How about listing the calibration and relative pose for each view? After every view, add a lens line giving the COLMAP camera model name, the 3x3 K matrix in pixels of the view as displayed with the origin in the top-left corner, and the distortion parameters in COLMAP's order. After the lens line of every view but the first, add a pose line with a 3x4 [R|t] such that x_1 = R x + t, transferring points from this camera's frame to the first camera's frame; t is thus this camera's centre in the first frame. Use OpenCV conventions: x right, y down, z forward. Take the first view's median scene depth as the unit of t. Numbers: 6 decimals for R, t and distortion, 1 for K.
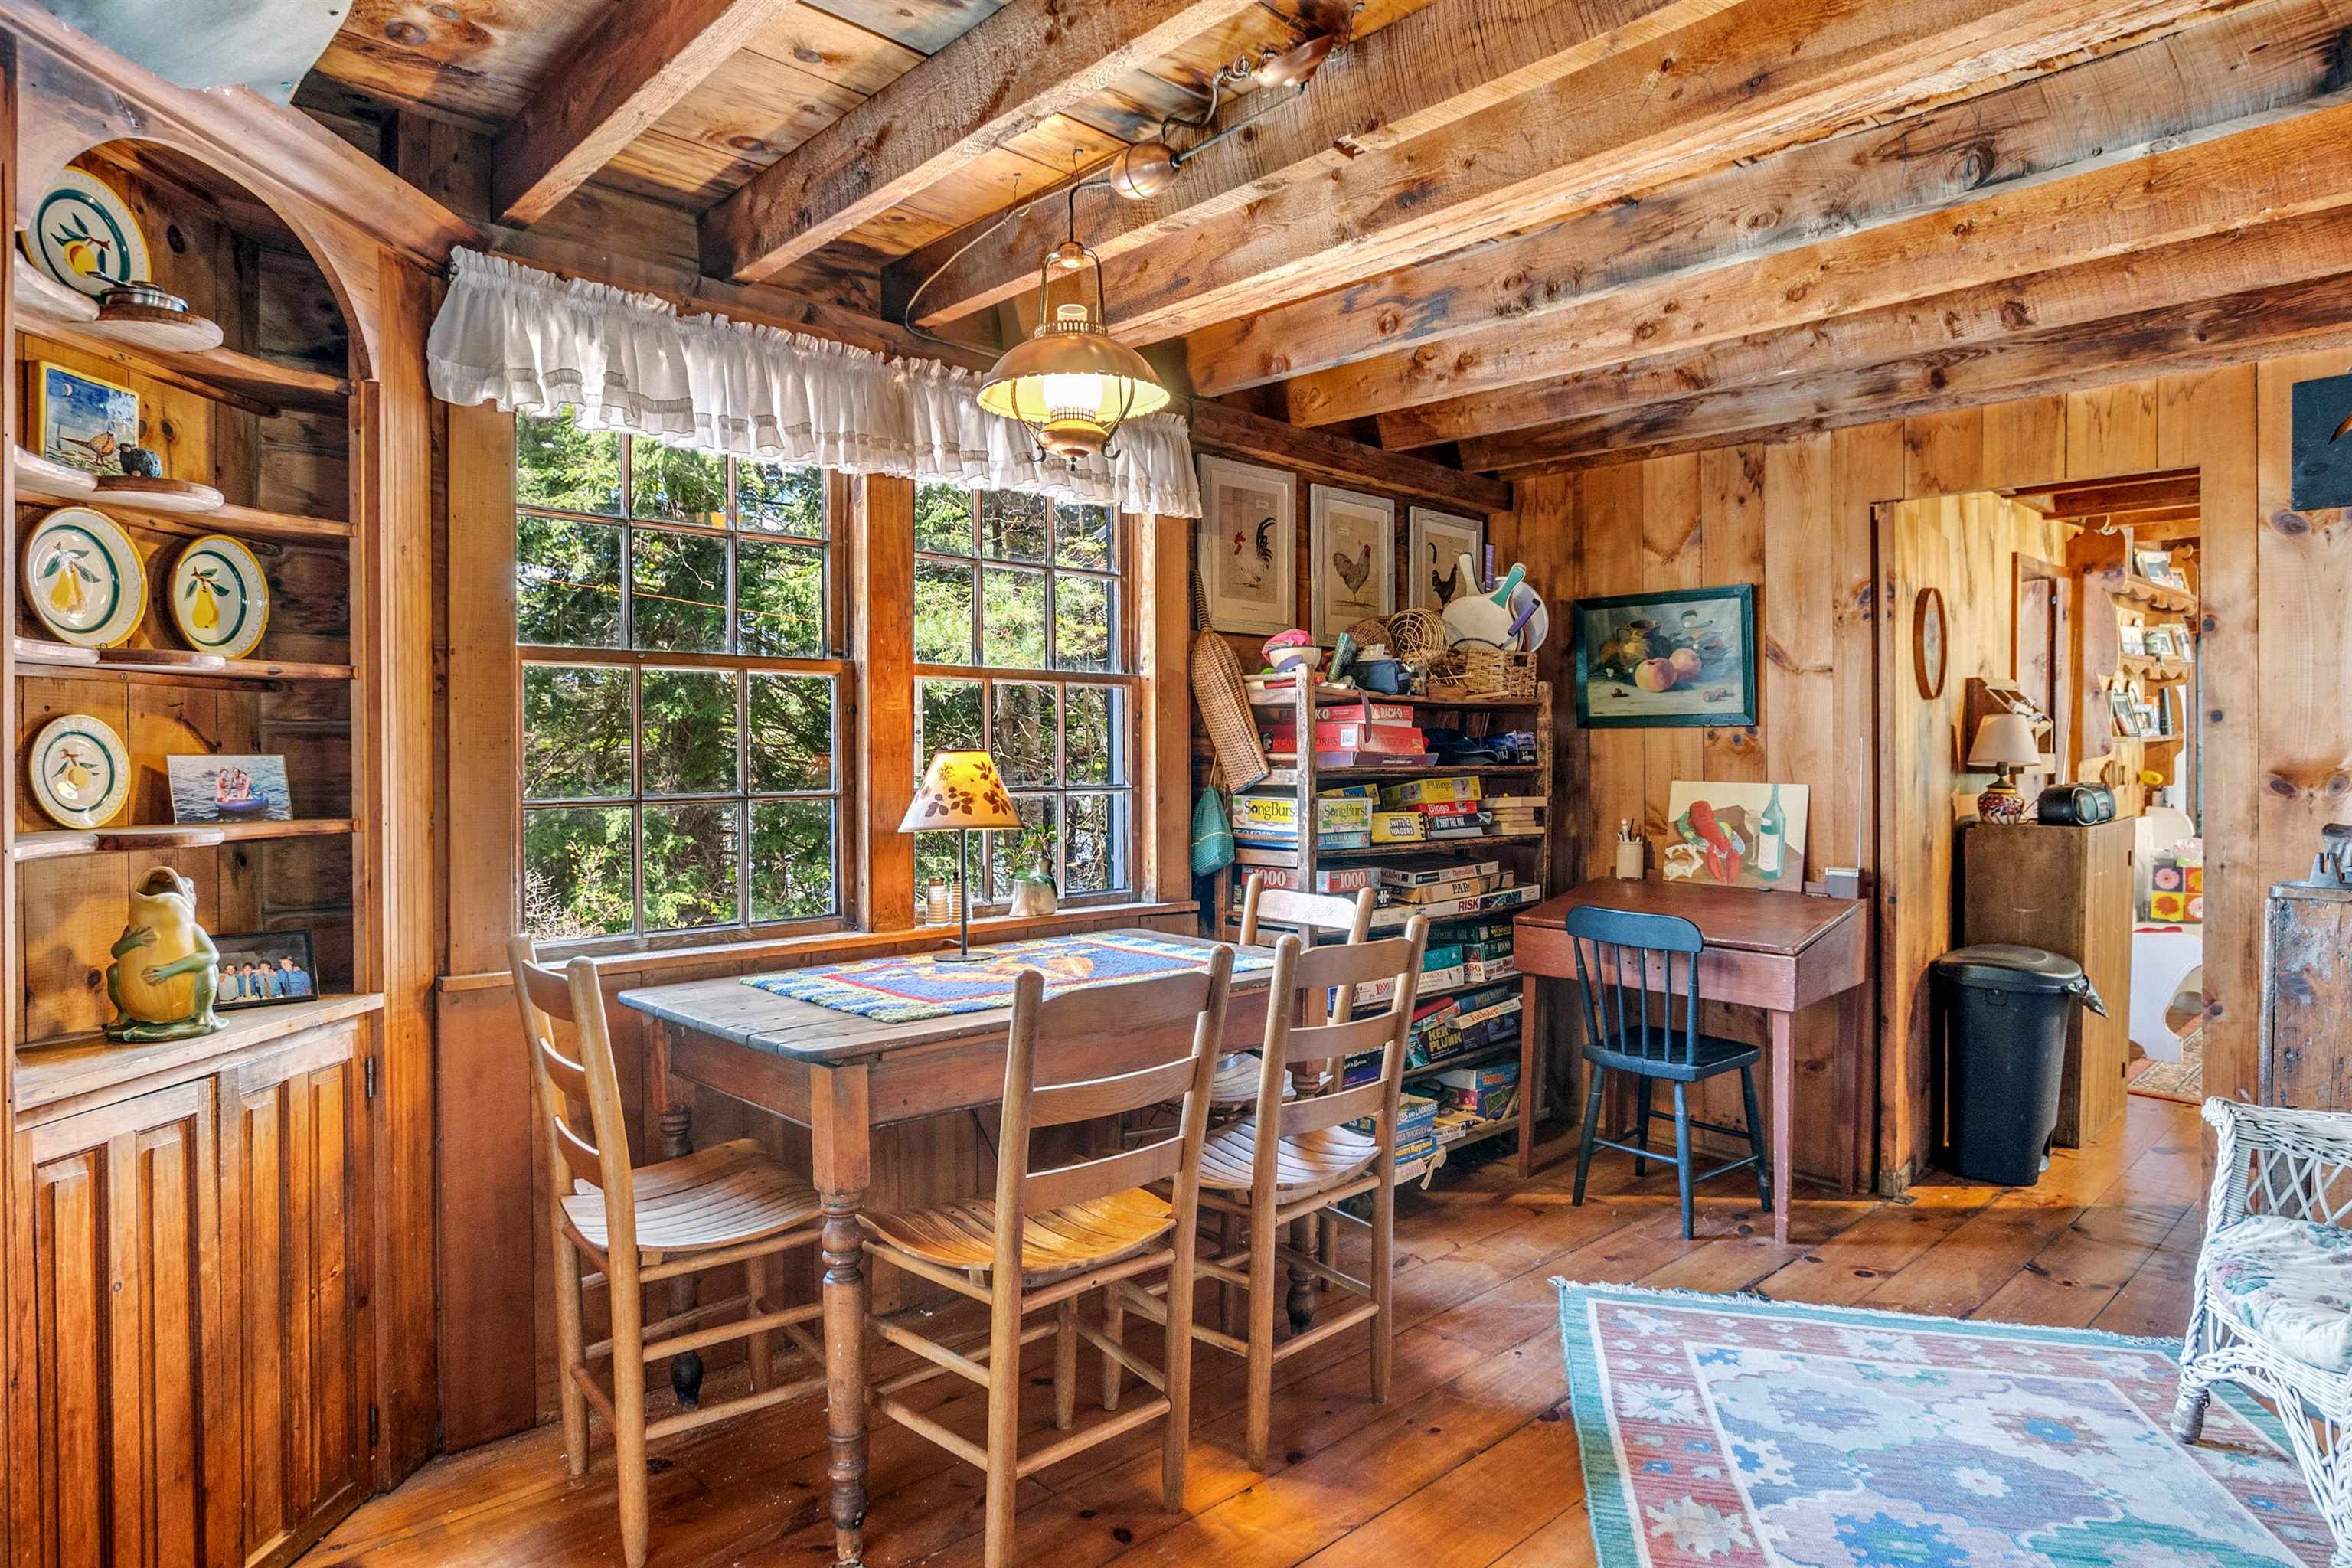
lens RADIAL K [[1344.8, 0, 1211.1], [0, 1344.8, 792.3], [0, 0, 1]] dist [-0.048244, 0.046037]
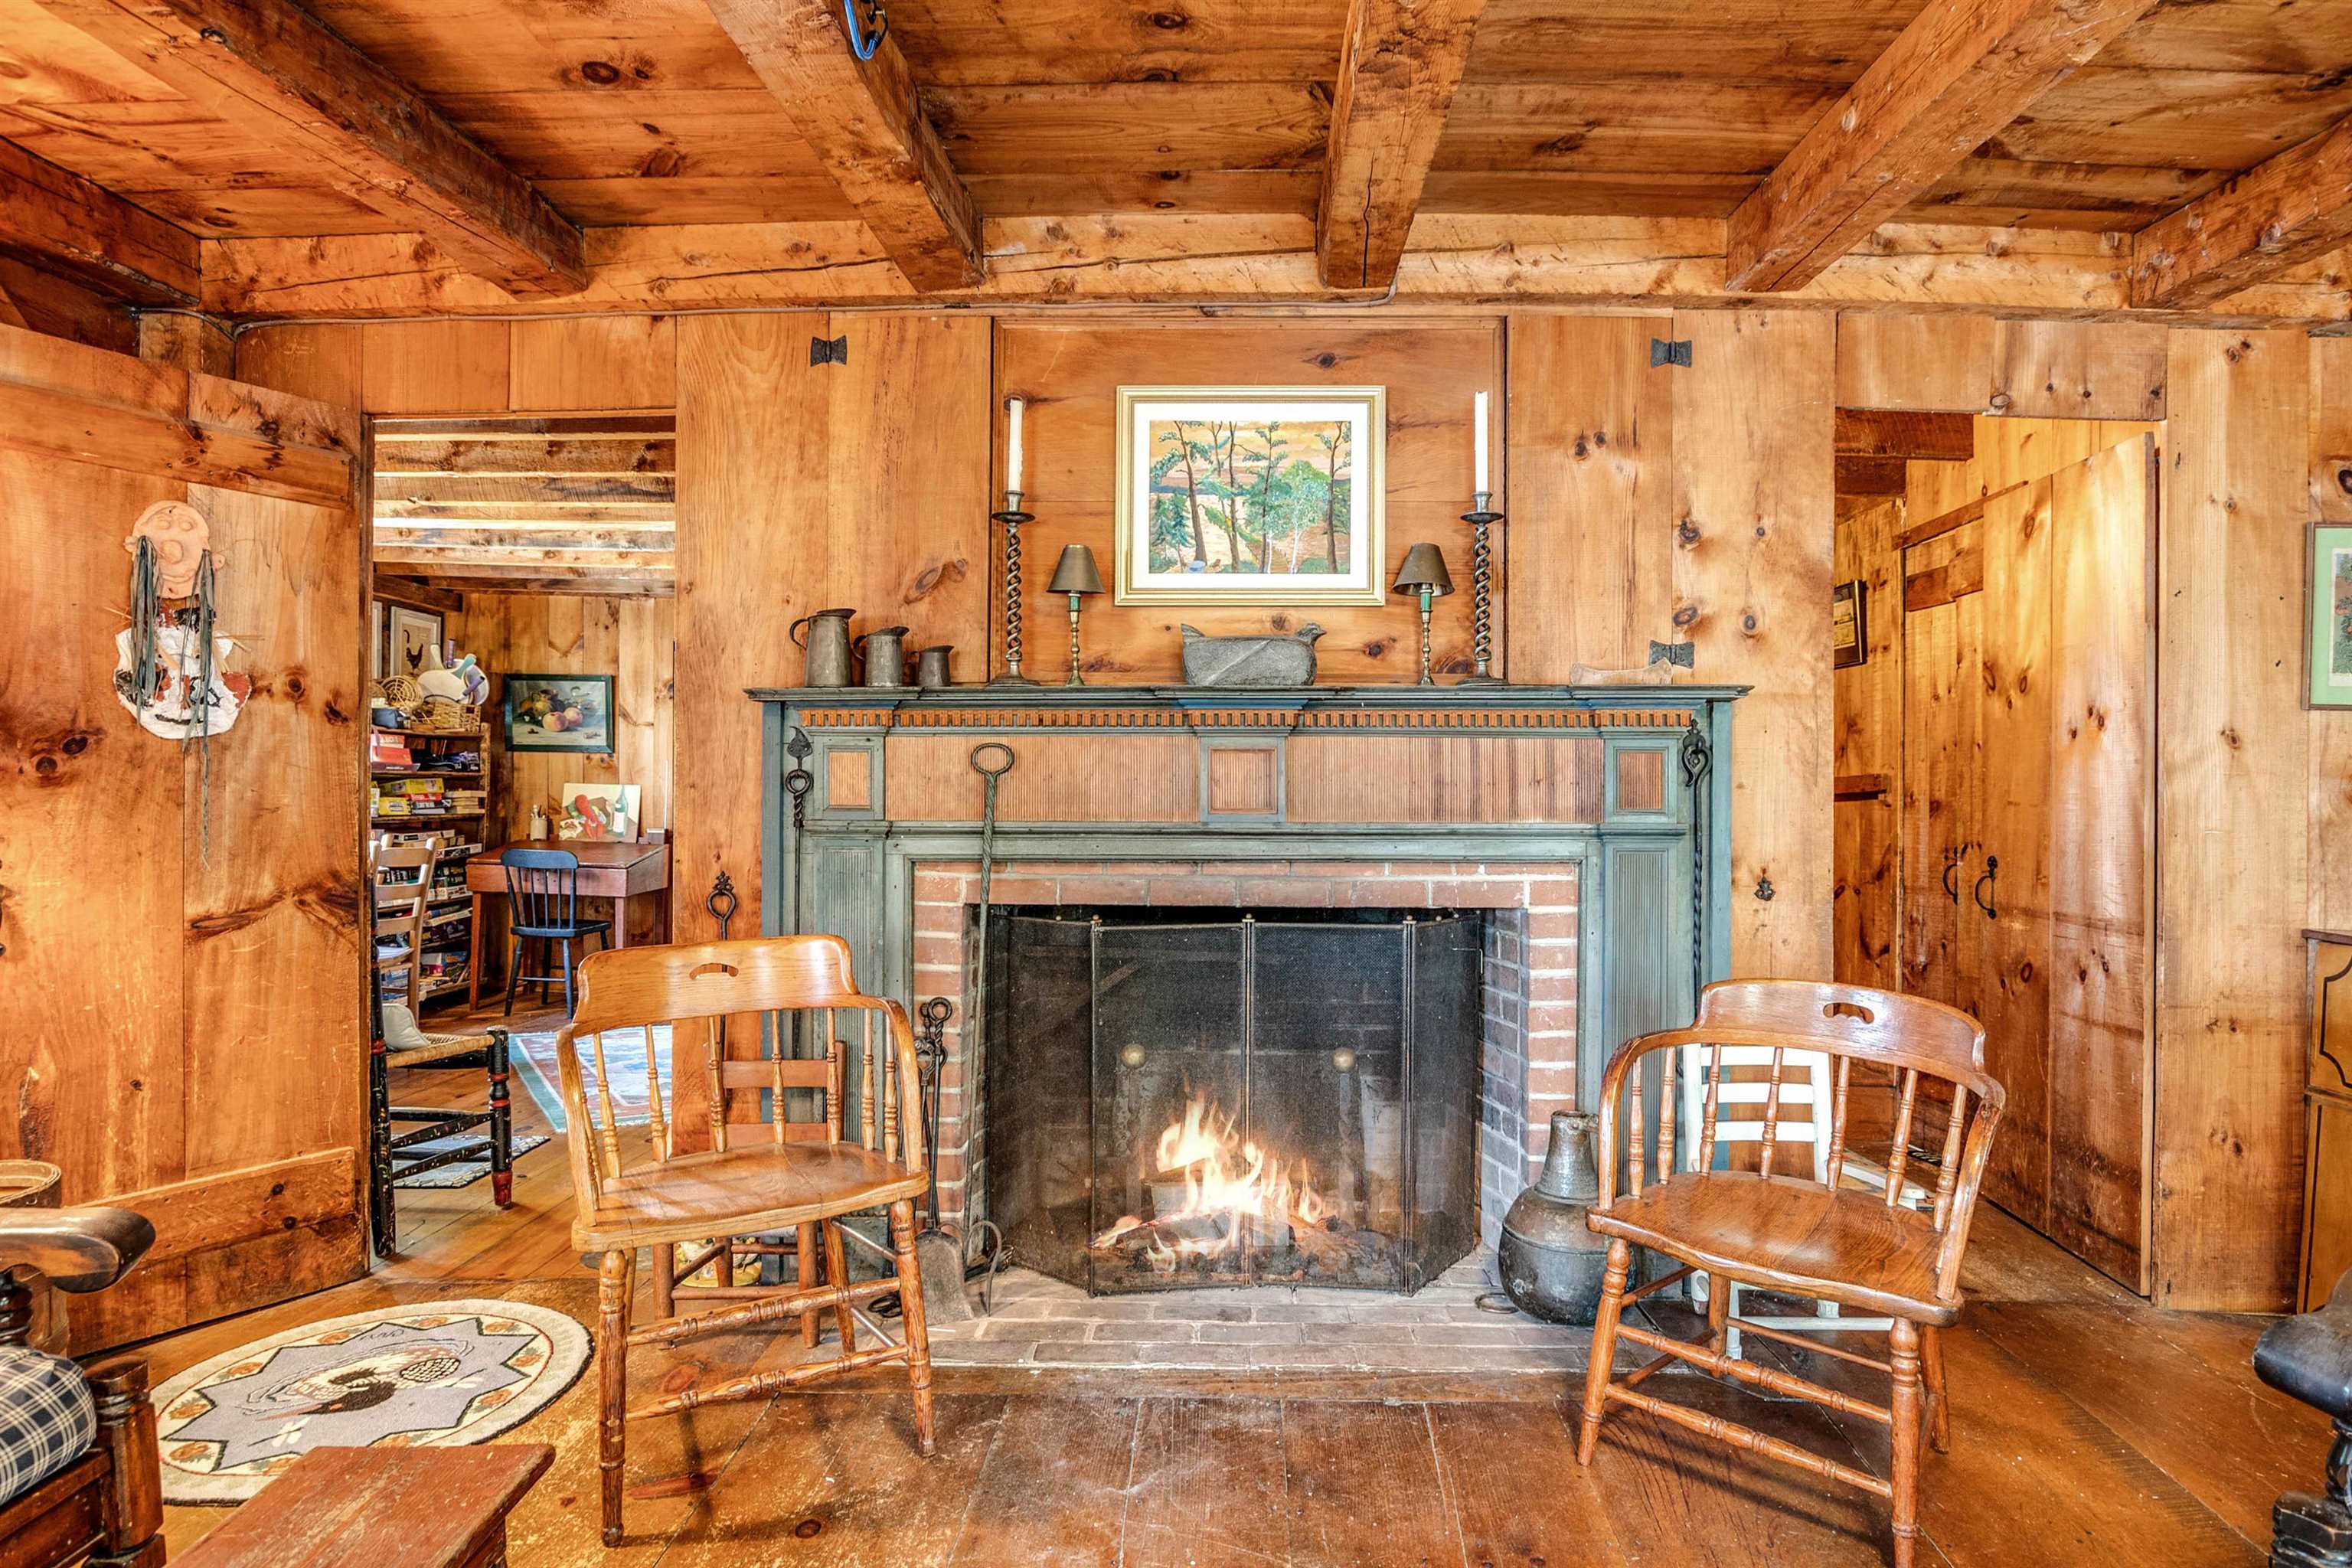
lens RADIAL K [[1344.8, 0, 1211.1], [0, 1344.8, 792.3], [0, 0, 1]] dist [-0.048244, 0.046037]
pose [[0.718315, 0.010536, 0.695639, -0.263983], [0.002103, 0.999848, -0.017314, 0.035965], [-0.695715, 0.013900, 0.718183, -0.850755]]
